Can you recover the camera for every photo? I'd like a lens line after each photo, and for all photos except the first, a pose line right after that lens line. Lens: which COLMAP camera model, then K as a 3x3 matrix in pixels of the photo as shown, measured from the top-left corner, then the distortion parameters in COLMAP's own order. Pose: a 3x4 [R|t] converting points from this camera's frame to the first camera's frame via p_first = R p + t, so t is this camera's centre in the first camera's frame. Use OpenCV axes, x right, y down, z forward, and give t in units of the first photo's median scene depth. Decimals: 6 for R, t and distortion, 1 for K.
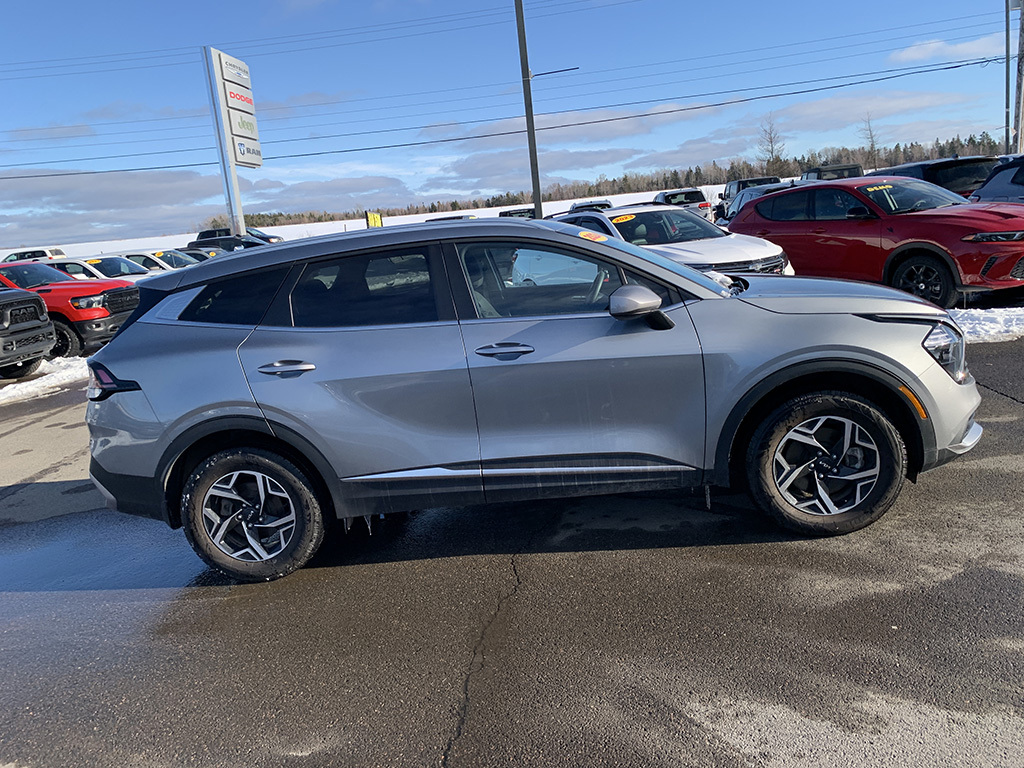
lens RADIAL K [[788.3, 0, 507.8], [0, 788.3, 367.5], [0, 0, 1]] dist [0.012929, -0.012175]
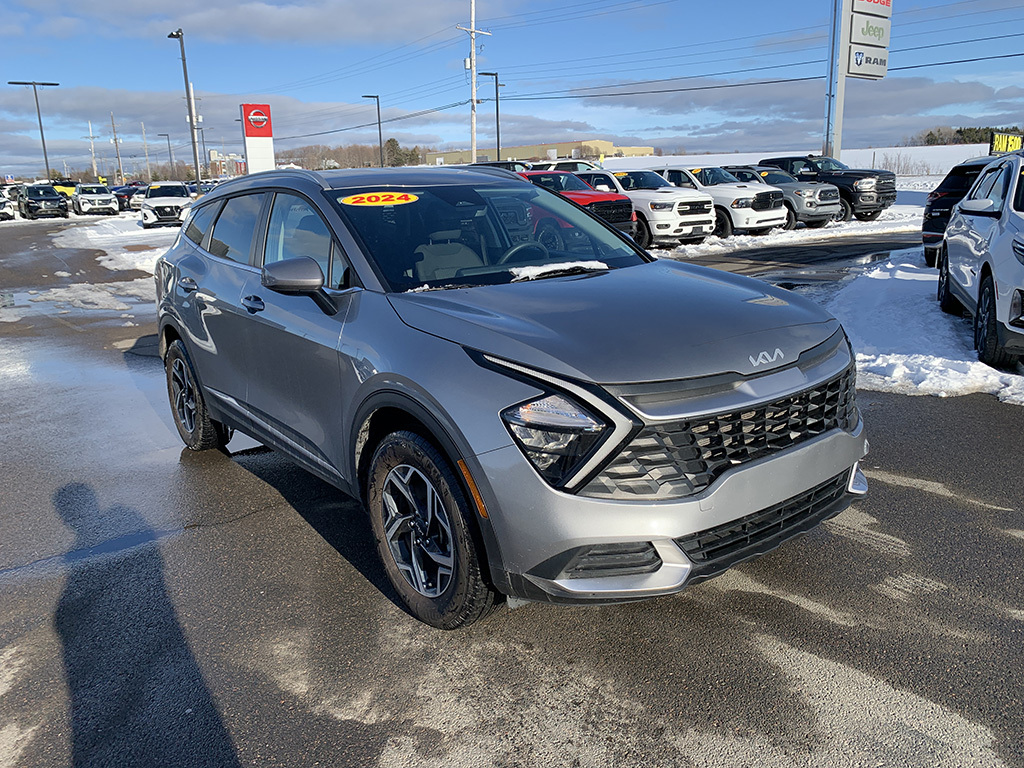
lens RADIAL K [[788.3, 0, 505.4], [0, 788.3, 378.6], [0, 0, 1]] dist [0.012929, -0.012175]
pose [[0.671456, 0.253006, -0.696517, 0.121467], [-0.168269, 0.967415, 0.189193, -0.022651], [0.721688, -0.009832, 0.692149, 0.067019]]
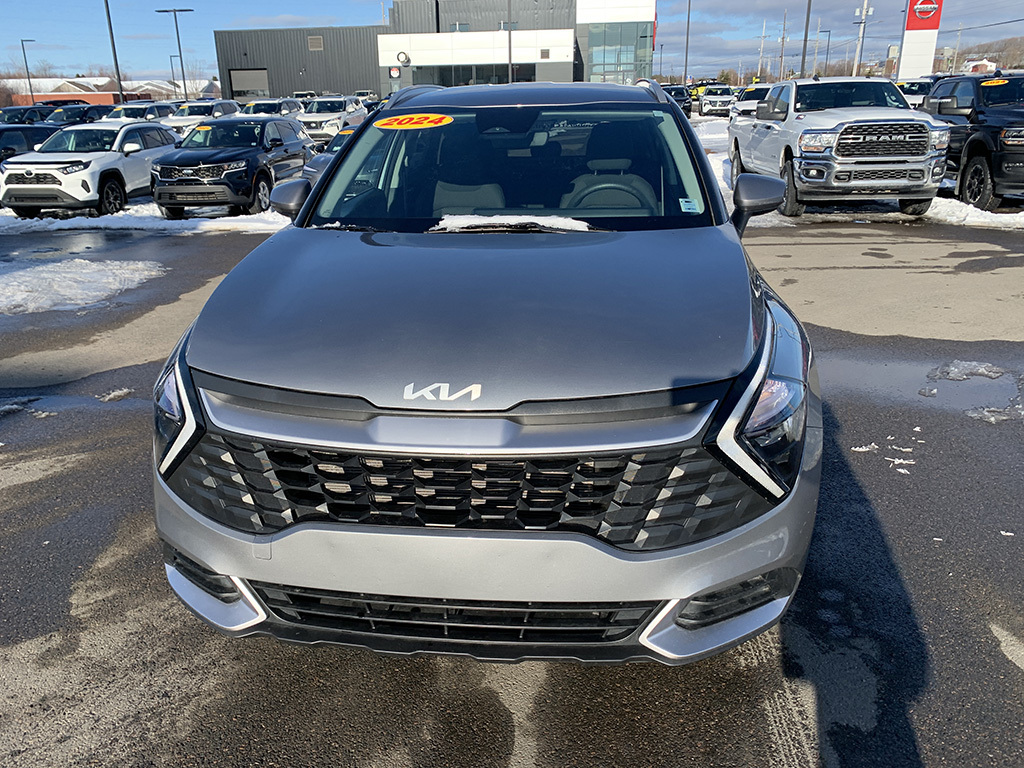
lens RADIAL K [[788.3, 0, 488.2], [0, 788.3, 385.3], [0, 0, 1]] dist [0.012929, -0.012175]
pose [[-0.045511, 0.430118, -0.901625, 0.132408], [-0.157459, 0.888189, 0.431657, -0.040167], [0.986476, 0.161614, 0.027303, 0.152533]]
